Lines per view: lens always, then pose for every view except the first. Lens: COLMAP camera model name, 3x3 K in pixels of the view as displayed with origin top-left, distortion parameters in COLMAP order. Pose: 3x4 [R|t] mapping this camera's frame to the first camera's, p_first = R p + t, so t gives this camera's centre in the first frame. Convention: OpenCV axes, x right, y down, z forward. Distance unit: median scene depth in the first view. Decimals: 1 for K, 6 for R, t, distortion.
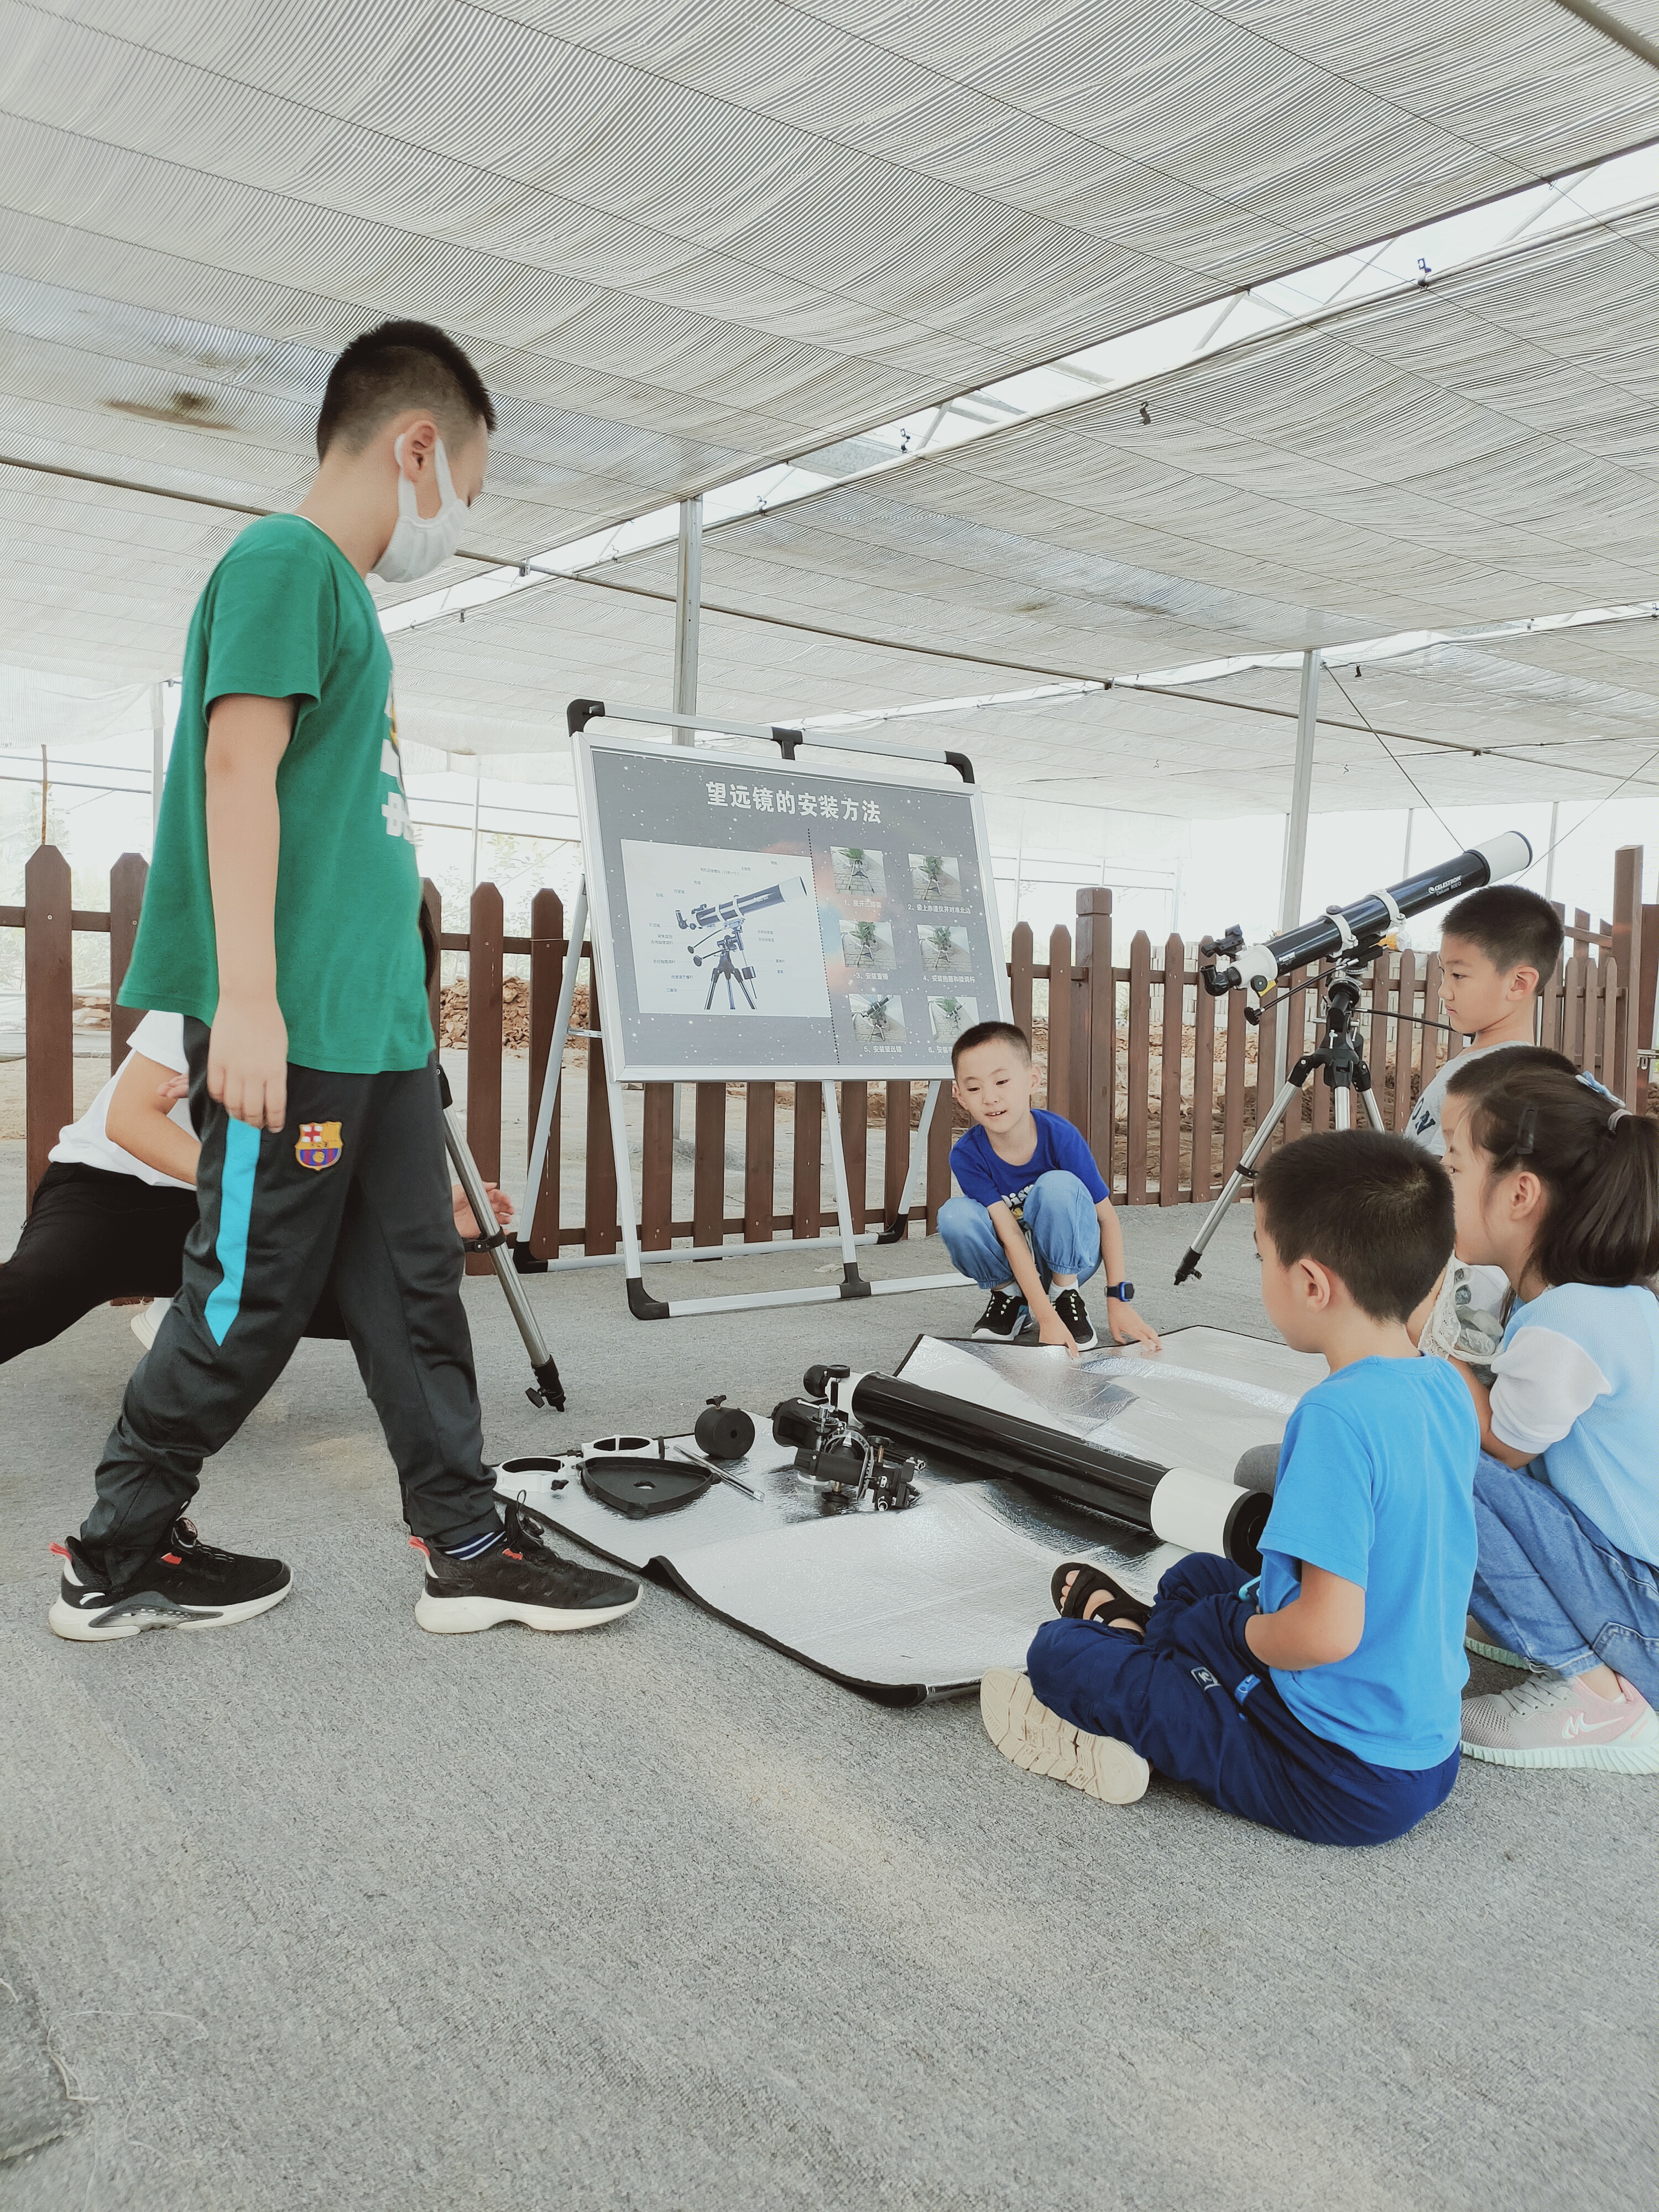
lens RADIAL K [[1724.8, 0, 829.5], [0, 1724.8, 1106.0], [0, 0, 1]] dist [-0.068732, 0.001273]
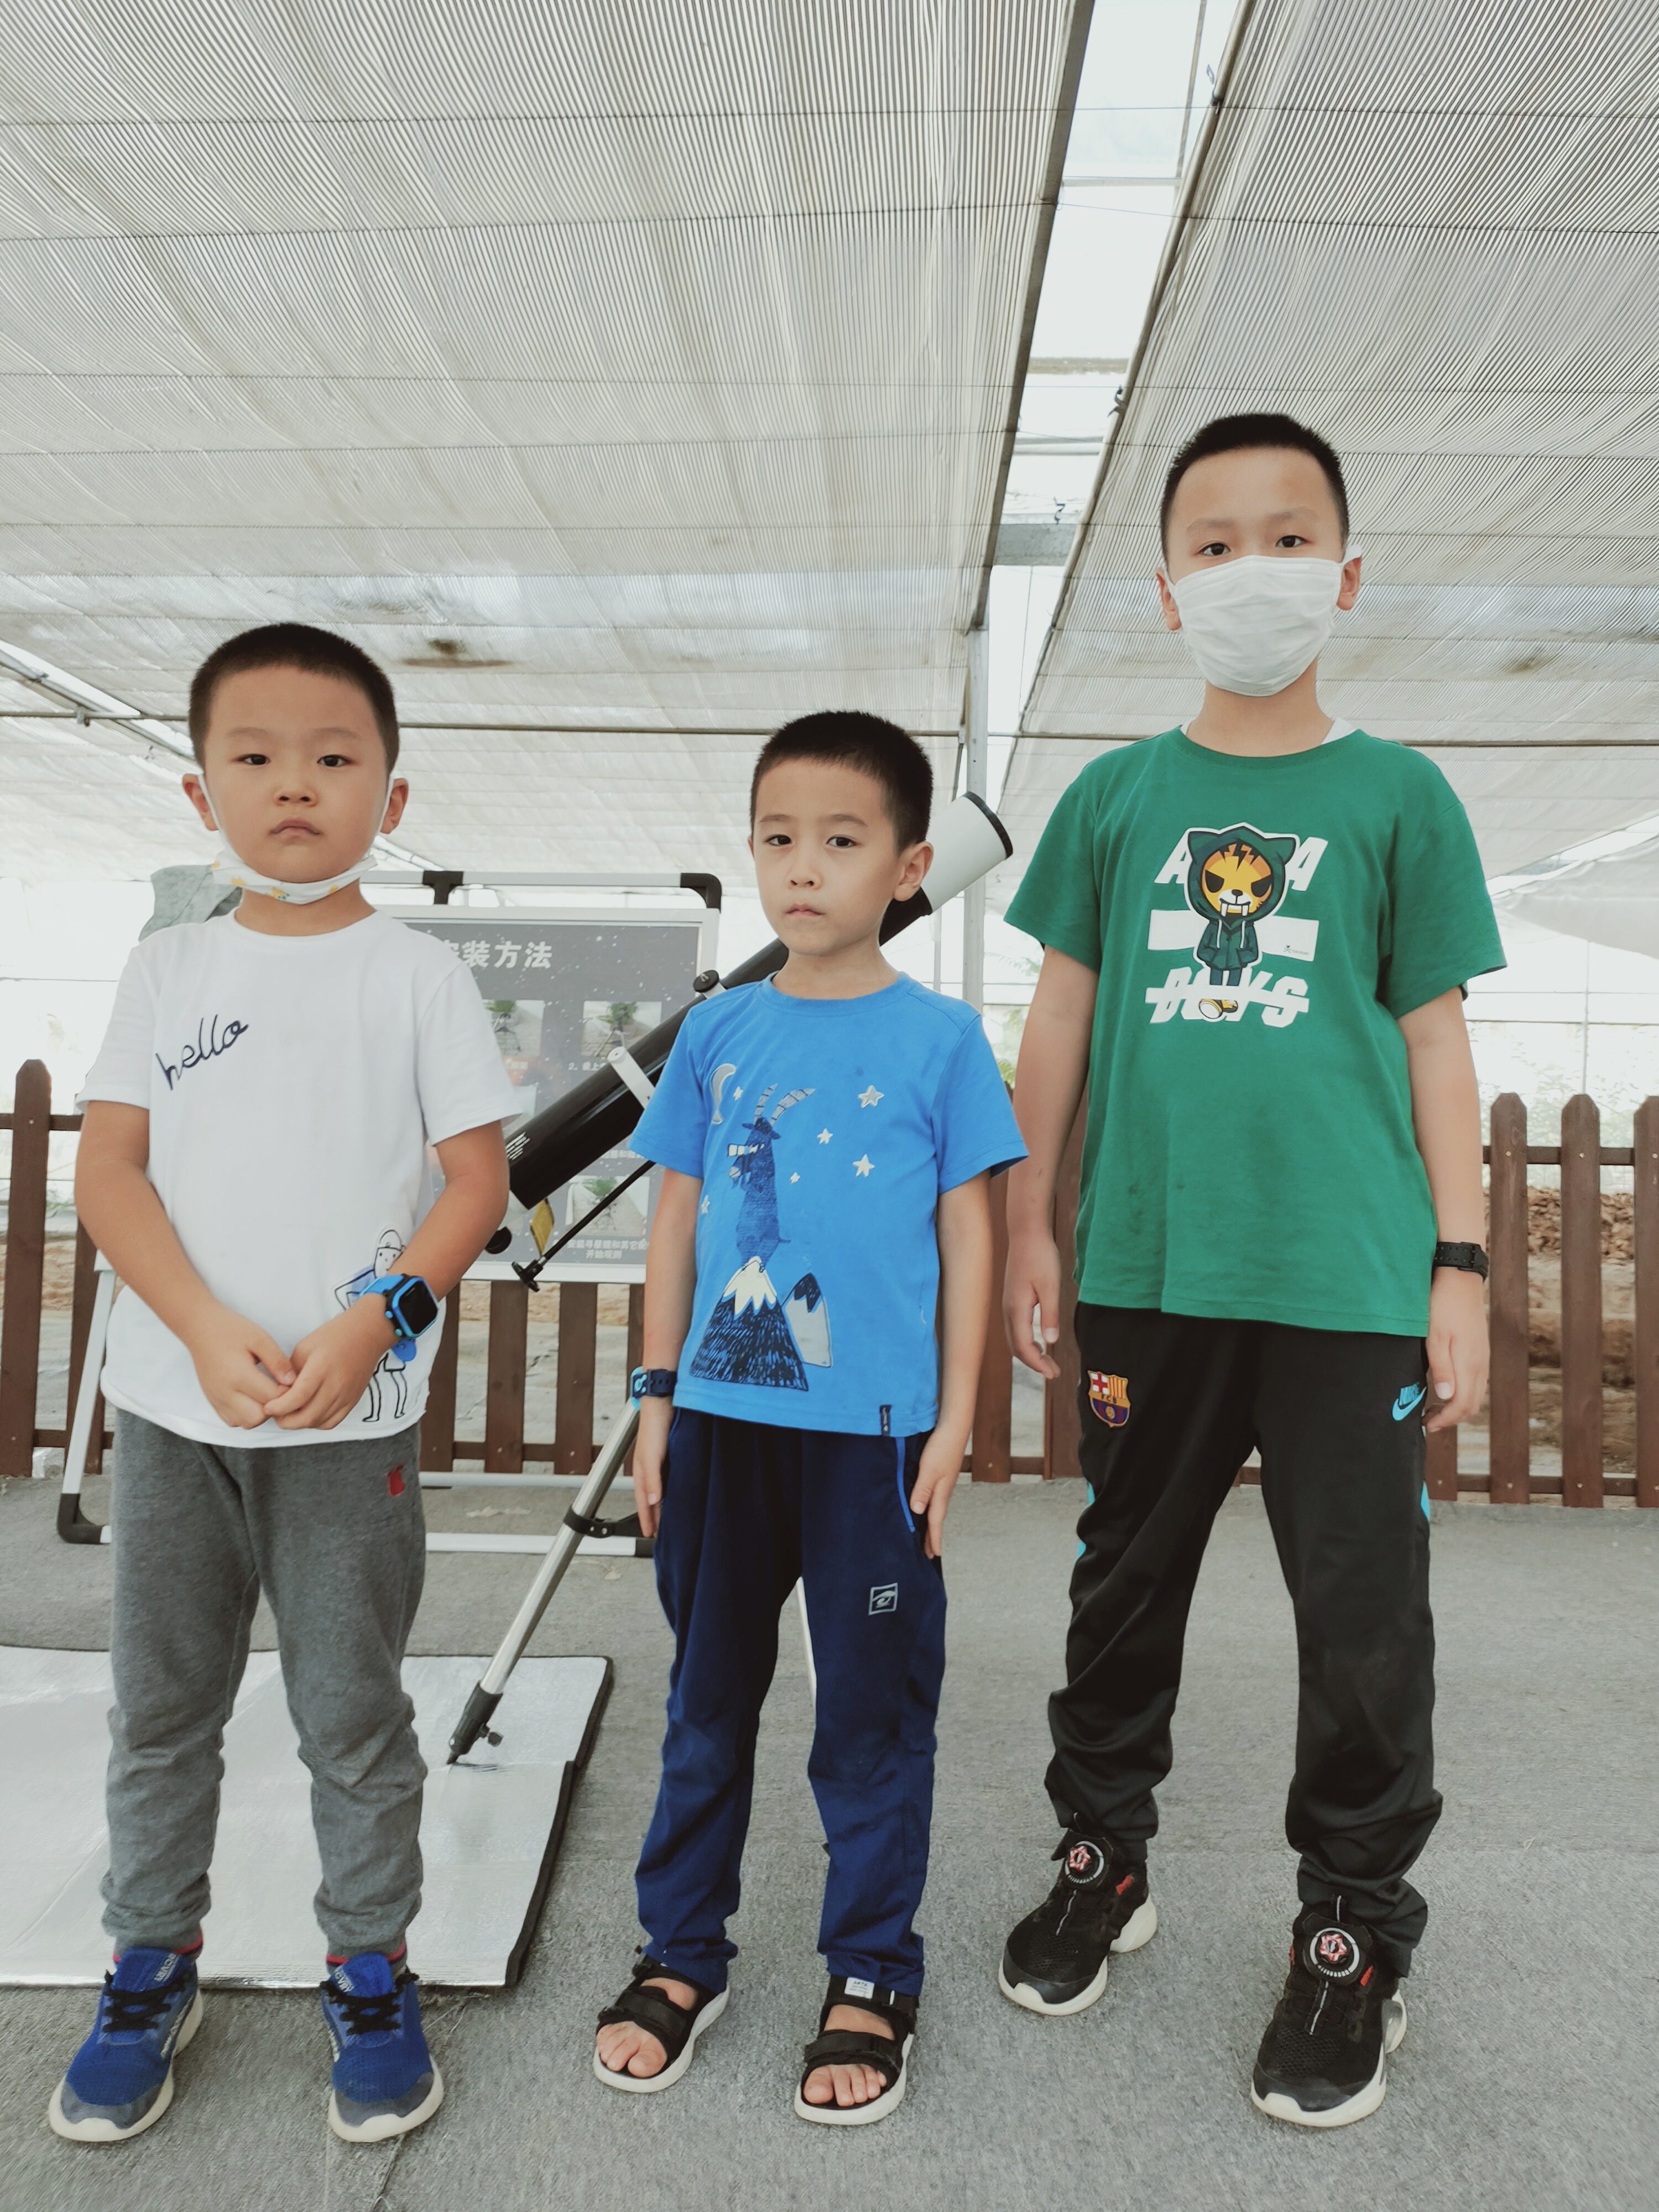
lens RADIAL K [[1694.9, 0, 829.5], [0, 1694.9, 1106.0], [0, 0, 1]] dist [0.035820, 0.000654]
pose [[0.772835, -0.047252, -0.632845, 0.619719], [-0.034883, 0.992553, -0.116709, -0.007588], [0.633647, 0.112272, 0.765432, 0.449481]]
